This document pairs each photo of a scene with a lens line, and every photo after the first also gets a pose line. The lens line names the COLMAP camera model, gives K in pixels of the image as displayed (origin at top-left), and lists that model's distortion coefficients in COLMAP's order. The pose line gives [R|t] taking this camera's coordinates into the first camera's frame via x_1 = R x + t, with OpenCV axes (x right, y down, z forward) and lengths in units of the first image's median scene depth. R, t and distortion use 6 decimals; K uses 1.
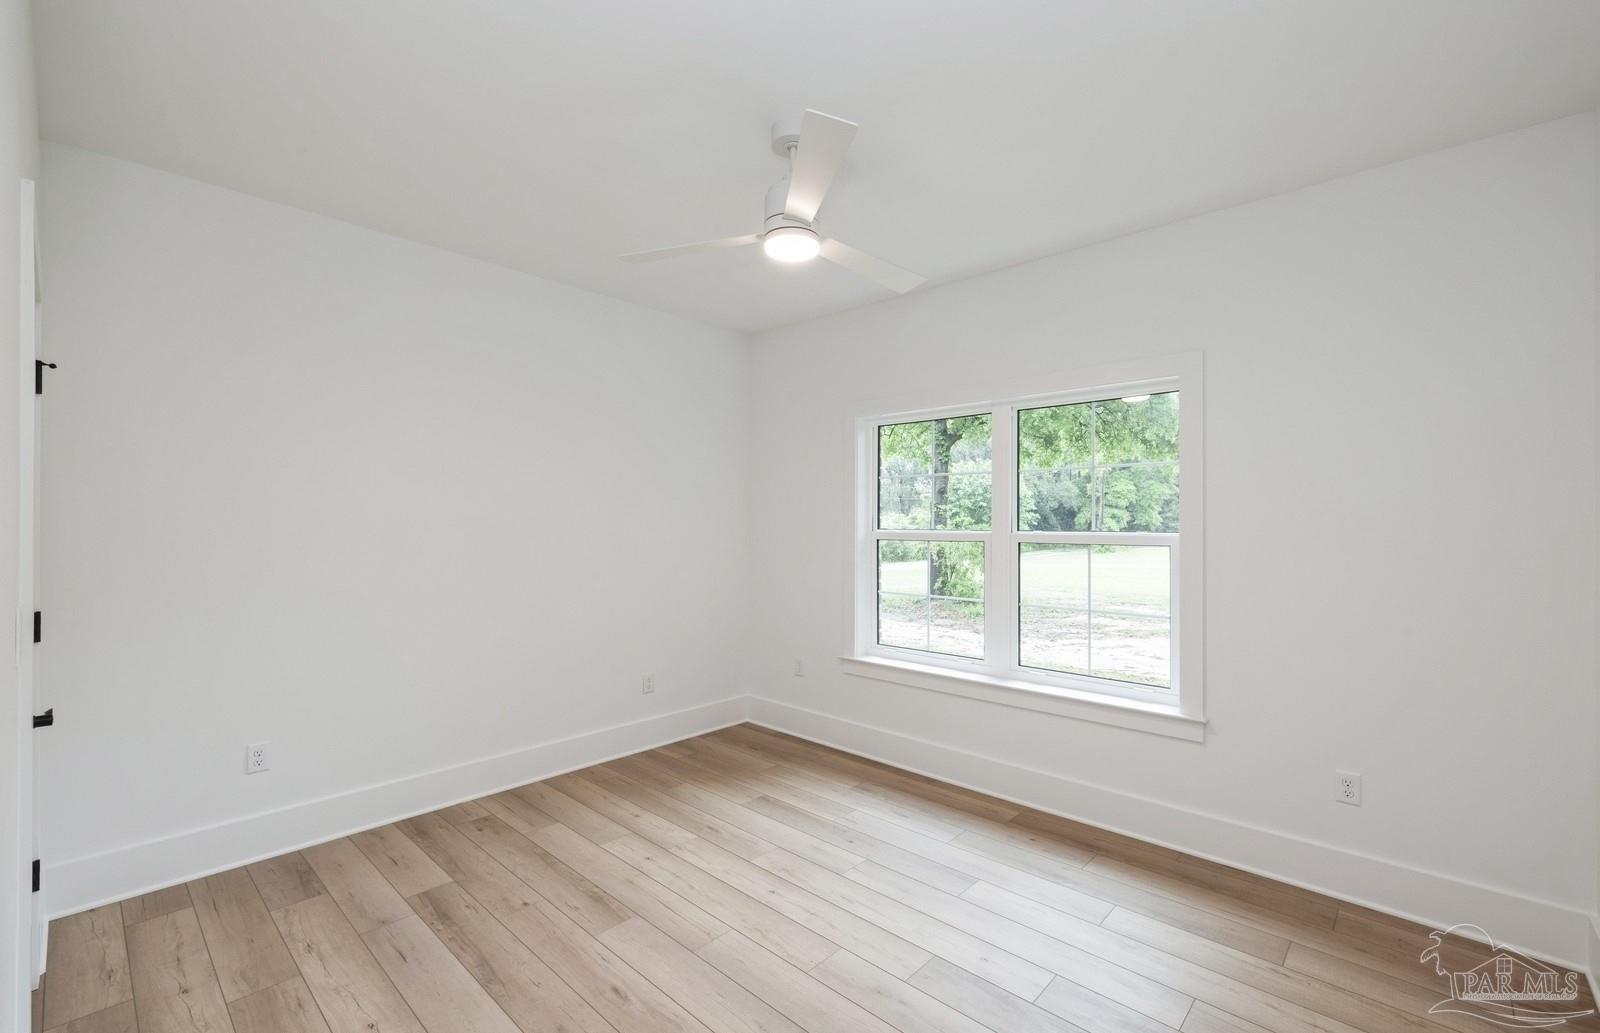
lens RADIAL K [[673.7, 0, 804.6], [0, 673.7, 520.5], [0, 0, 1]] dist [-0.001985, 0.001132]
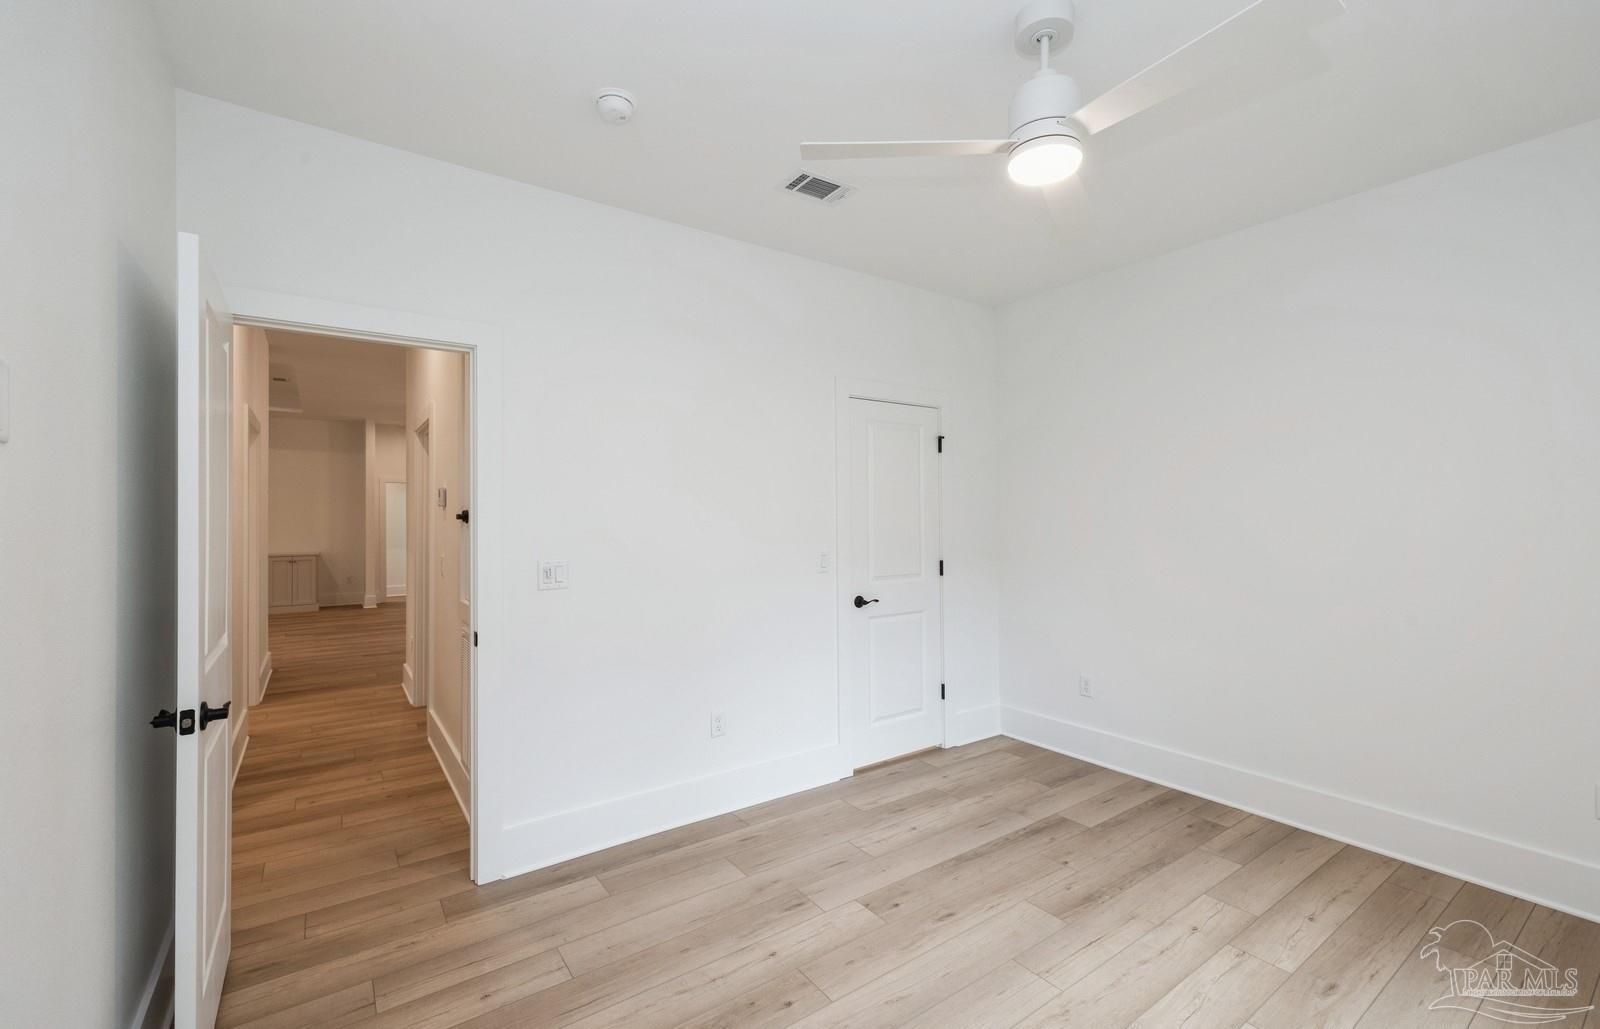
lens RADIAL K [[694.0, 0, 816.9], [0, 694.0, 516.6], [0, 0, 1]] dist [-0.009696, 0.000238]
pose [[-0.205637, -0.005319, -0.978614, 0.690871], [0.007659, 0.999946, -0.007044, 0.010399], [0.978598, -0.008943, -0.205585, 0.752787]]
